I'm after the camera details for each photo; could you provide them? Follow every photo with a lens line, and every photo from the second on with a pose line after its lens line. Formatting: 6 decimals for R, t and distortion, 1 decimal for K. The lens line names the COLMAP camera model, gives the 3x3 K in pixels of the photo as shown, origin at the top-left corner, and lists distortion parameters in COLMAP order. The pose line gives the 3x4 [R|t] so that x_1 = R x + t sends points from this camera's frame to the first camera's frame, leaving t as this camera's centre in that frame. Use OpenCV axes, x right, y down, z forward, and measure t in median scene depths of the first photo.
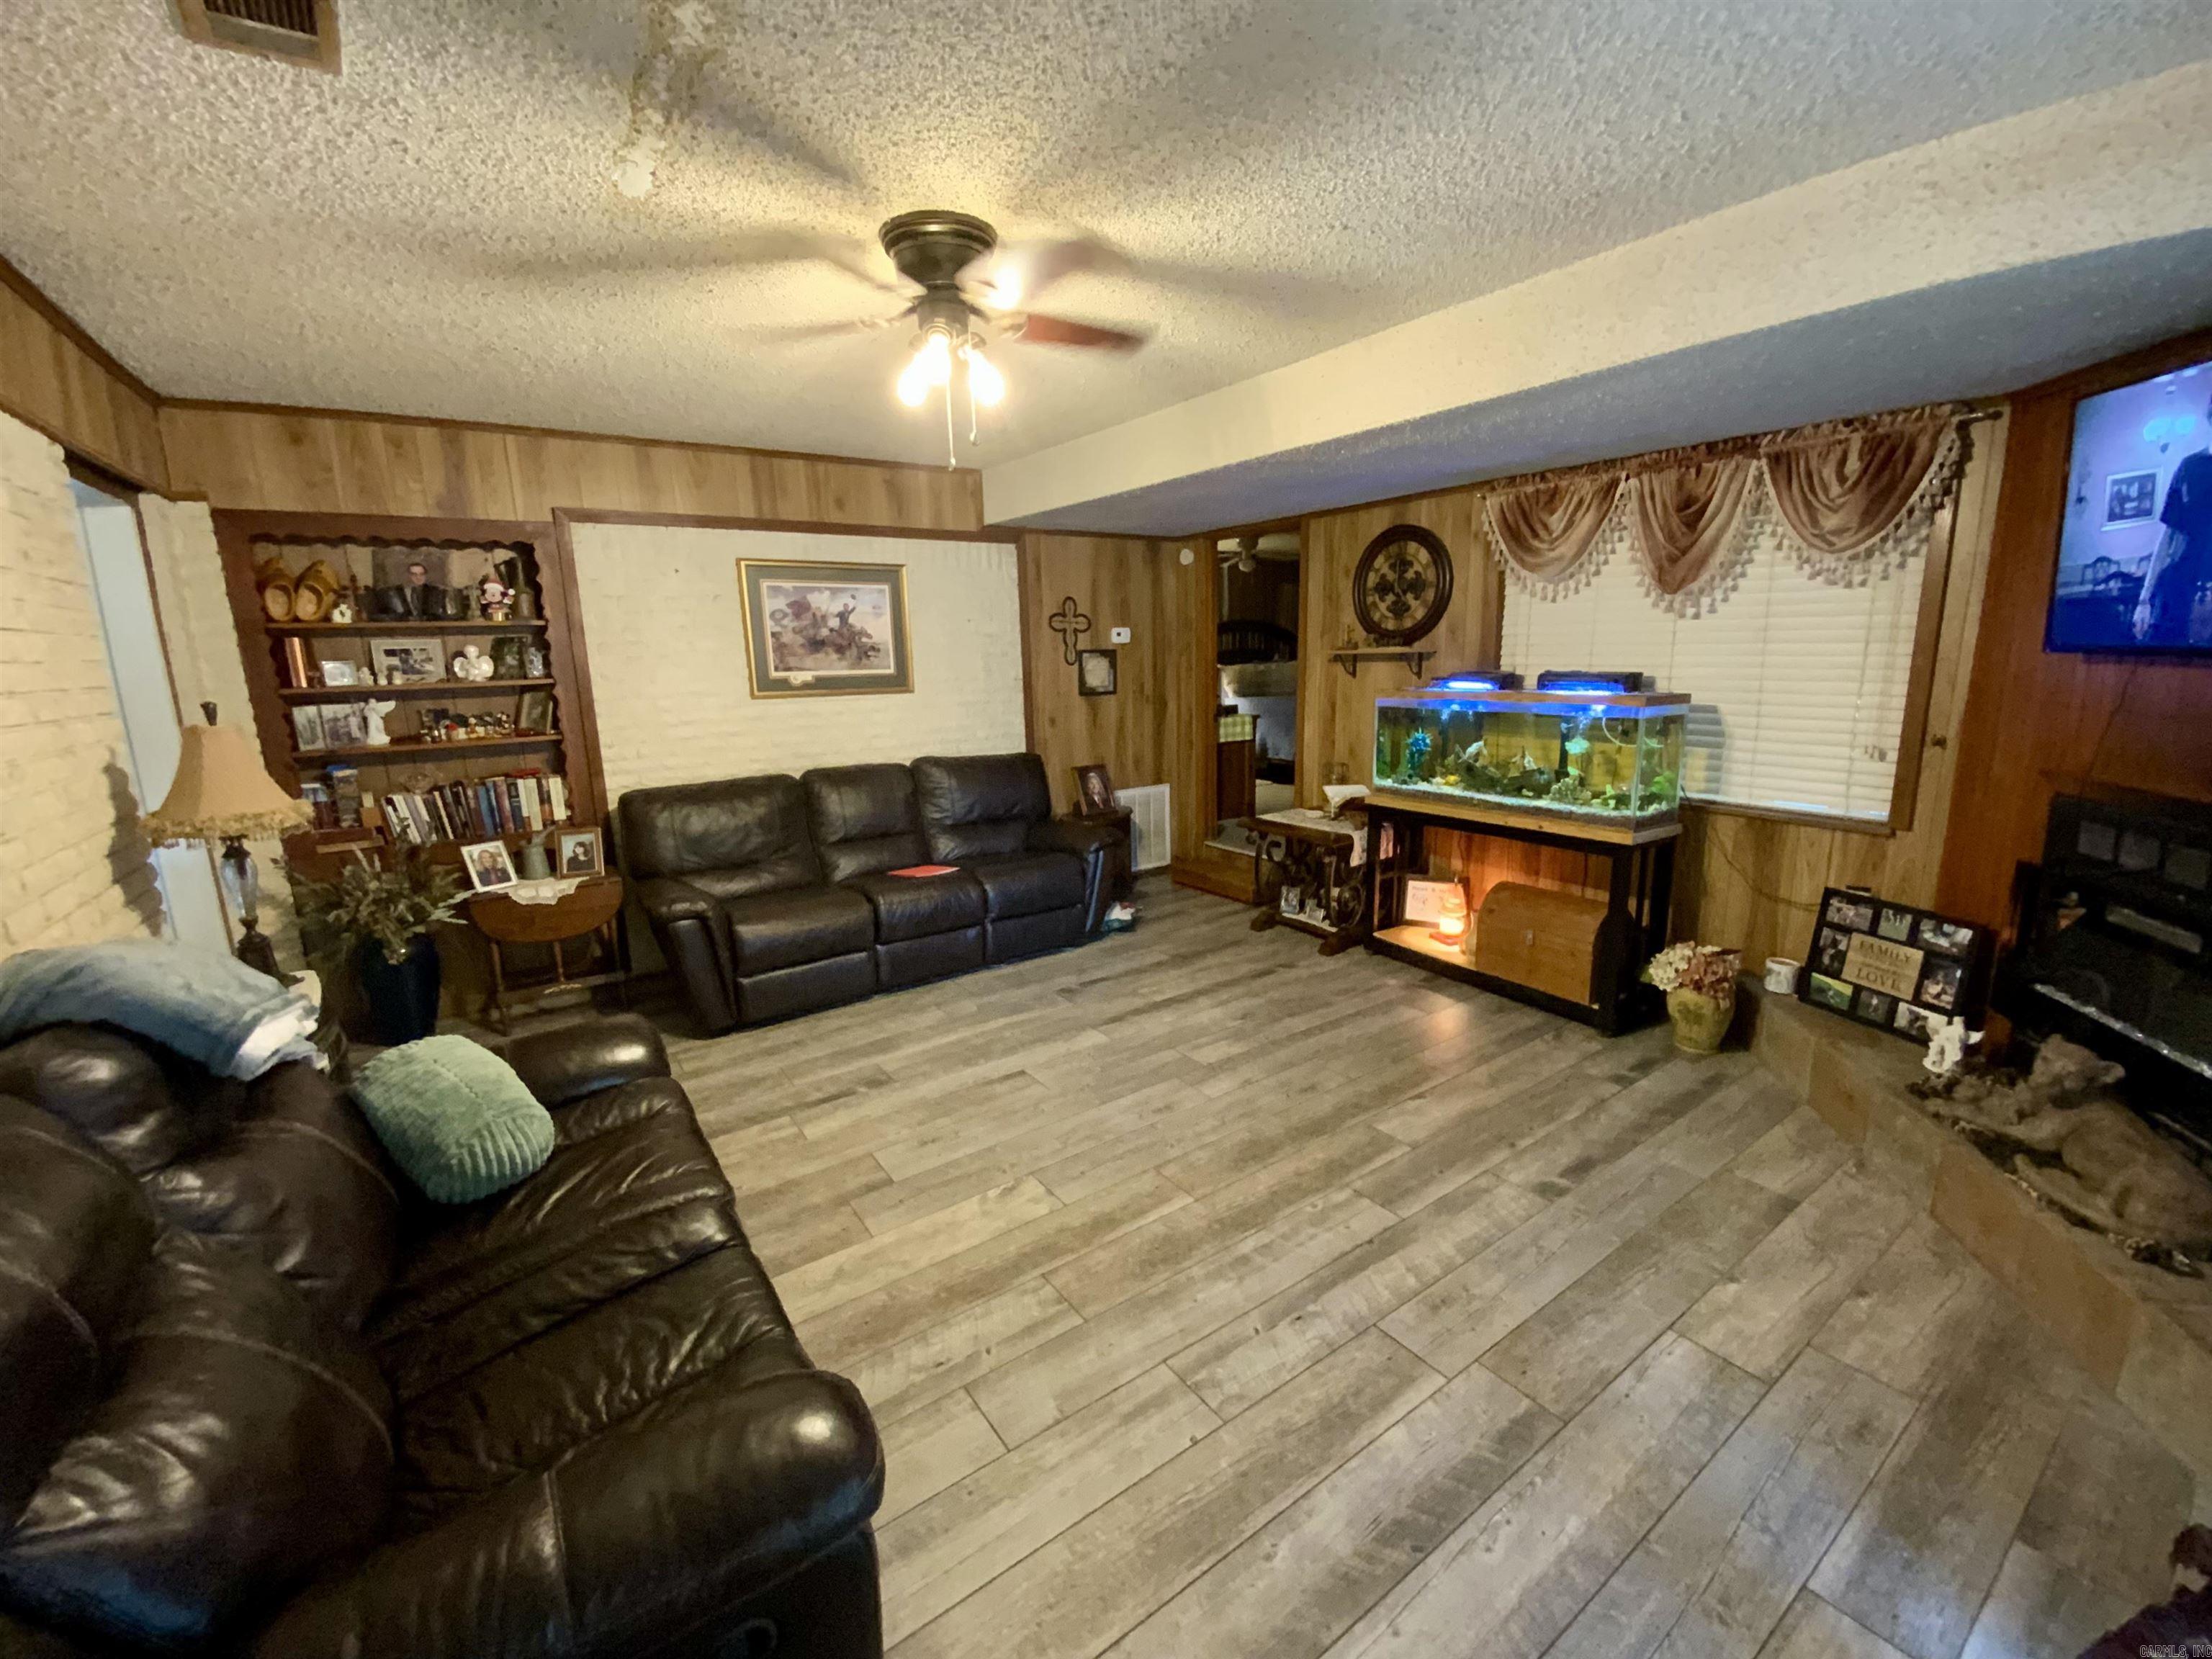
lens RADIAL K [[893.3, 0, 1106.0], [0, 893.3, 829.5], [0, 0, 1]] dist [0.035310, -0.000074]
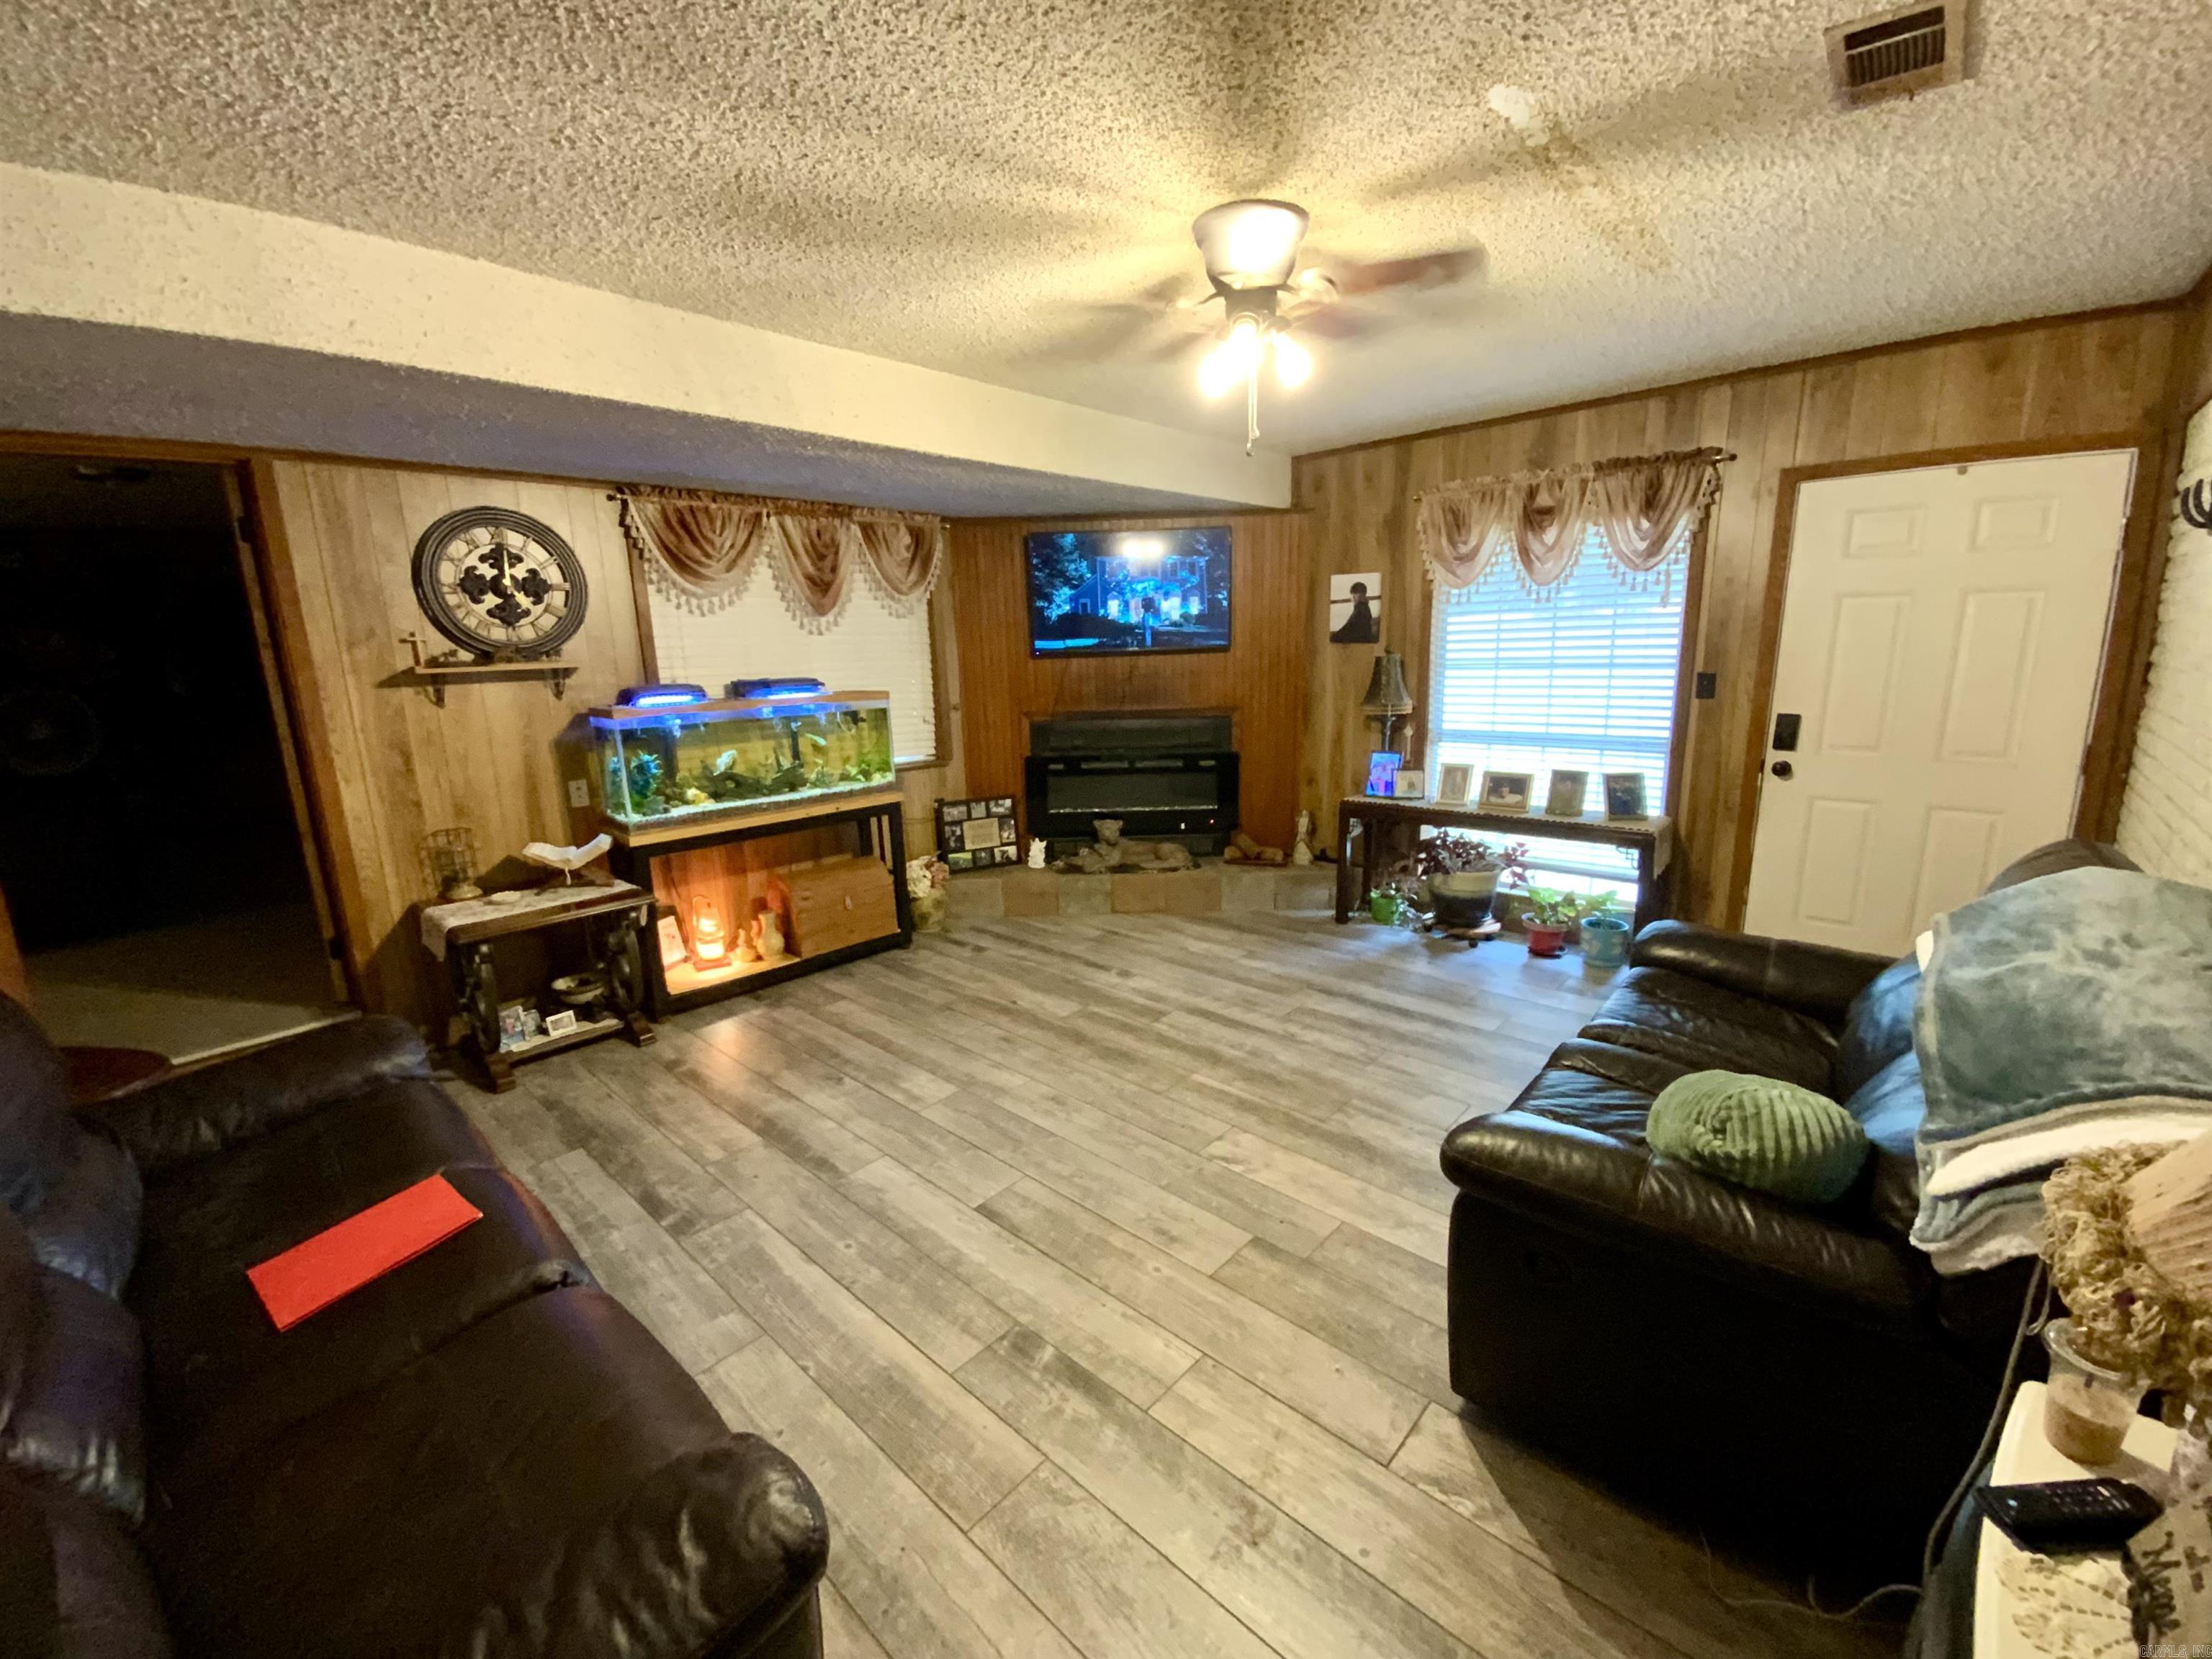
lens RADIAL K [[903.0, 0, 1106.0], [0, 903.0, 829.5], [0, 0, 1]] dist [-0.000419, -0.000211]
pose [[-0.221158, -0.169555, 0.960385, -0.811948], [0.227666, 0.948585, 0.219899, -0.173220], [-0.948292, 0.267279, -0.171185, 0.978762]]
